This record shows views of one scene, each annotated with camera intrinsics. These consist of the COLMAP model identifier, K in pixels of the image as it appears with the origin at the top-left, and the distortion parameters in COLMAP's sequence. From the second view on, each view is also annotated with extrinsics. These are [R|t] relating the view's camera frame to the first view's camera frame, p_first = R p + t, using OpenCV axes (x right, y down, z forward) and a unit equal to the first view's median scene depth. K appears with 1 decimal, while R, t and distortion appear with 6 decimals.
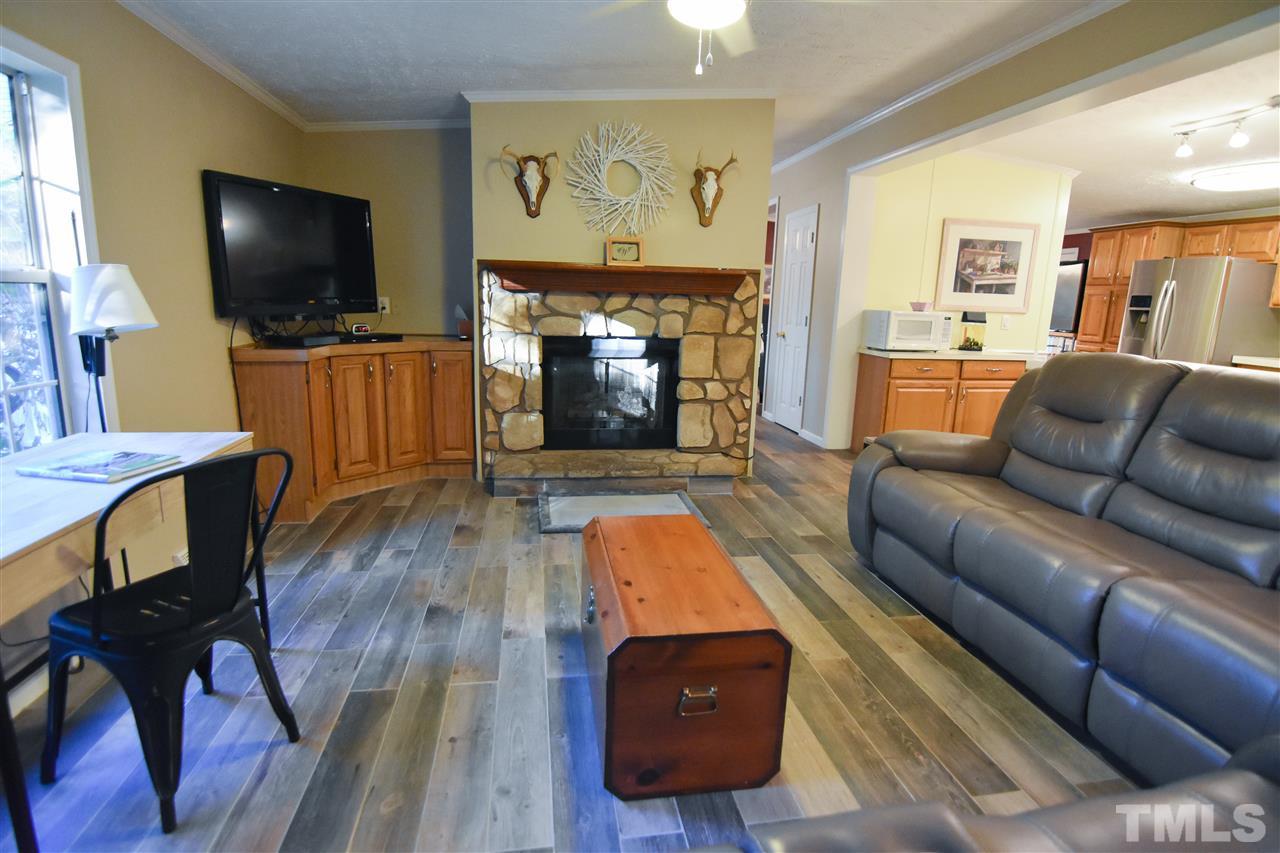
lens RADIAL K [[634.8, 0, 640.0], [0, 634.8, 426.5], [0, 0, 1]] dist [-0.004849, -0.012741]
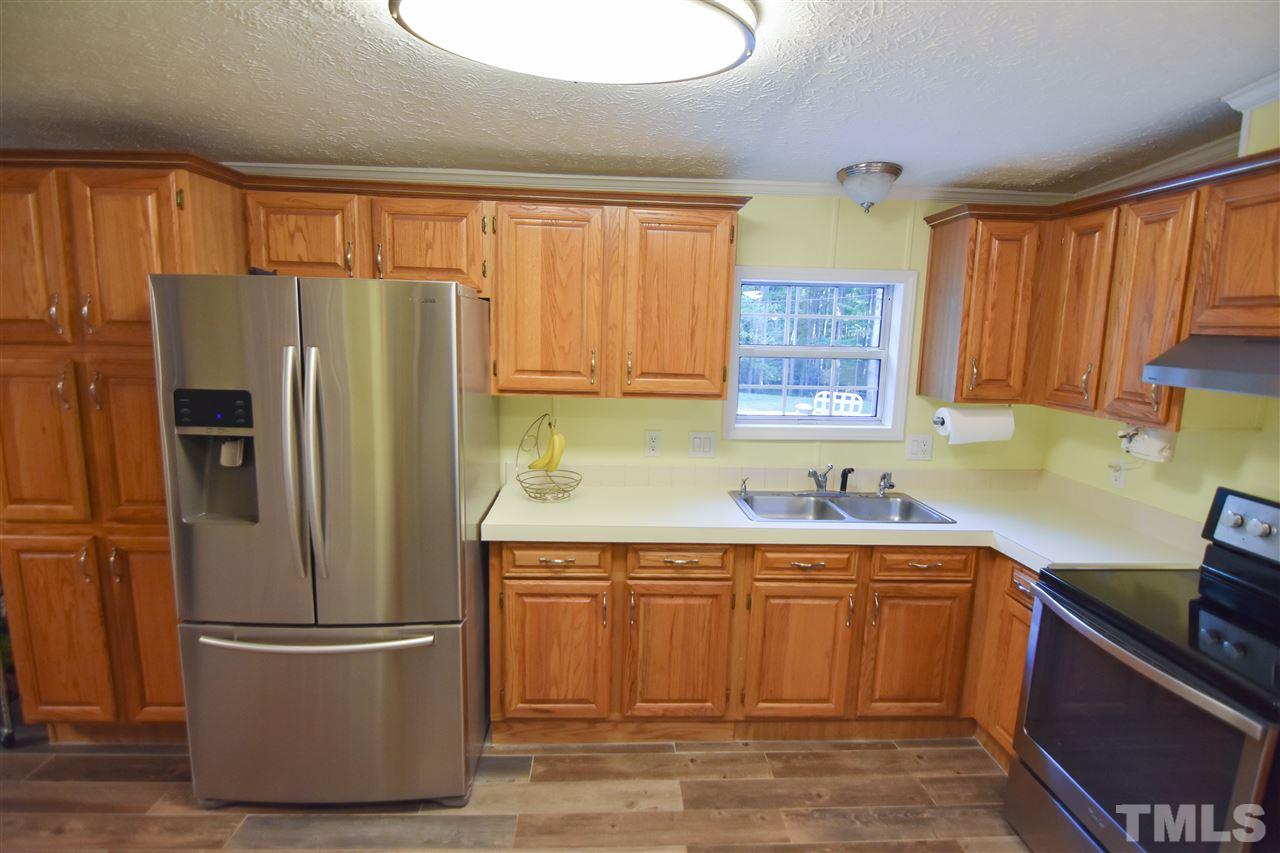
lens RADIAL K [[634.8, 0, 640.0], [0, 634.8, 426.5], [0, 0, 1]] dist [-0.004849, -0.012741]
pose [[0.107819, -0.186302, 0.976559, 0.506578], [0.176347, 0.970292, 0.165636, -0.201490], [-0.978405, 0.154355, 0.137470, 0.742707]]
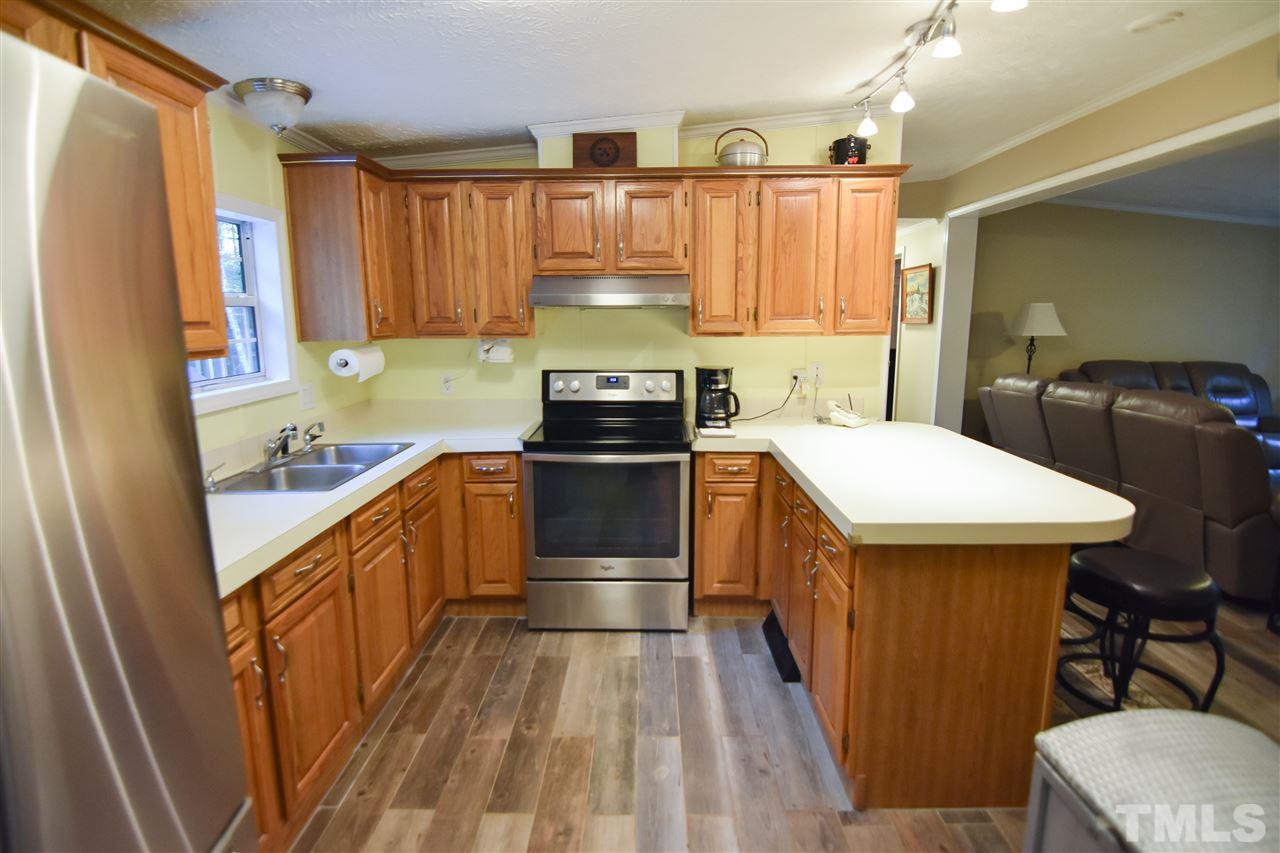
lens RADIAL K [[634.8, 0, 640.0], [0, 634.8, 426.5], [0, 0, 1]] dist [-0.004849, -0.012741]
pose [[-0.985425, -0.055285, 0.160877, 0.688081], [0.007701, 0.930248, 0.366851, -0.219648], [-0.169937, 0.362743, -0.916264, 1.017449]]
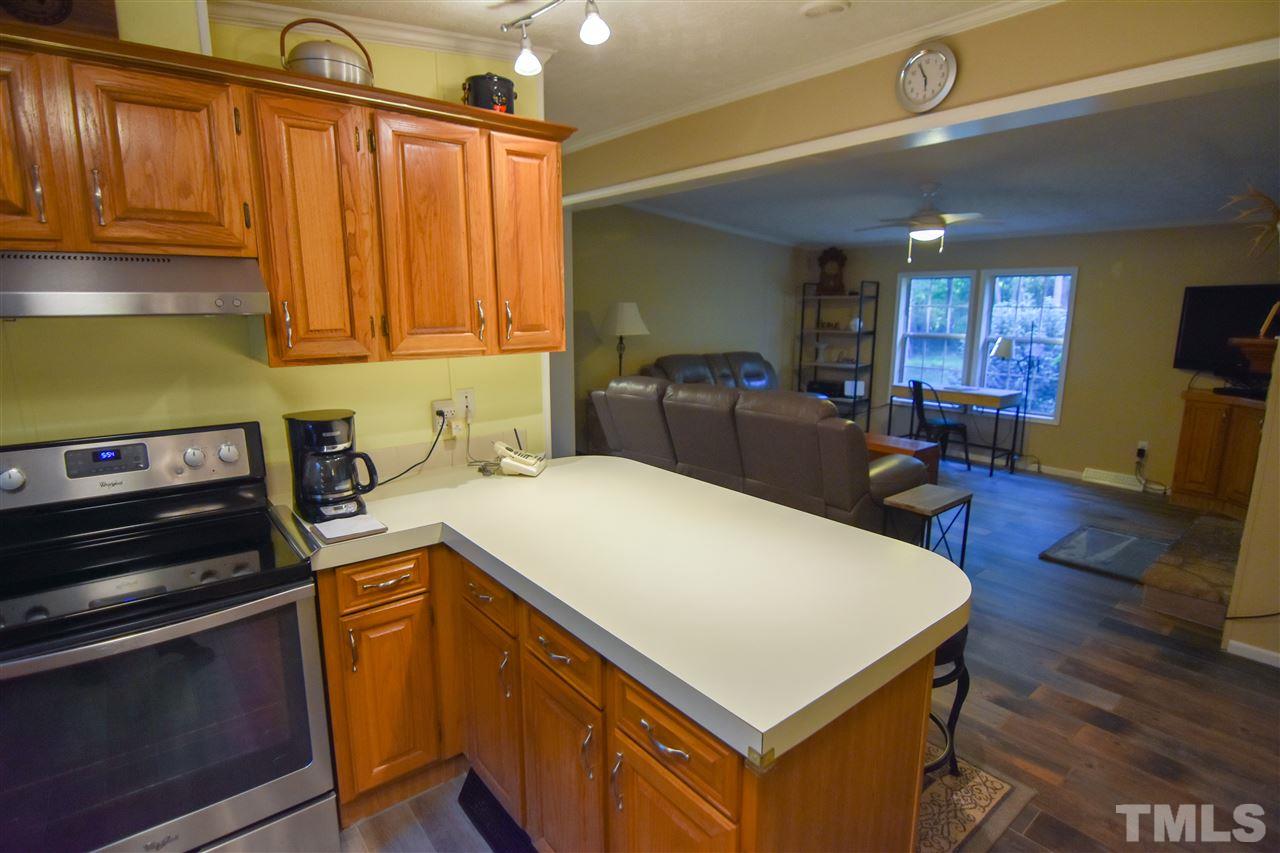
lens RADIAL K [[634.8, 0, 640.0], [0, 634.8, 426.5], [0, 0, 1]] dist [-0.004849, -0.012741]
pose [[-0.861717, 0.062018, -0.503585, 0.740240], [-0.129462, 0.932776, 0.336405, -0.192144], [0.490596, 0.355081, -0.795760, 0.829605]]
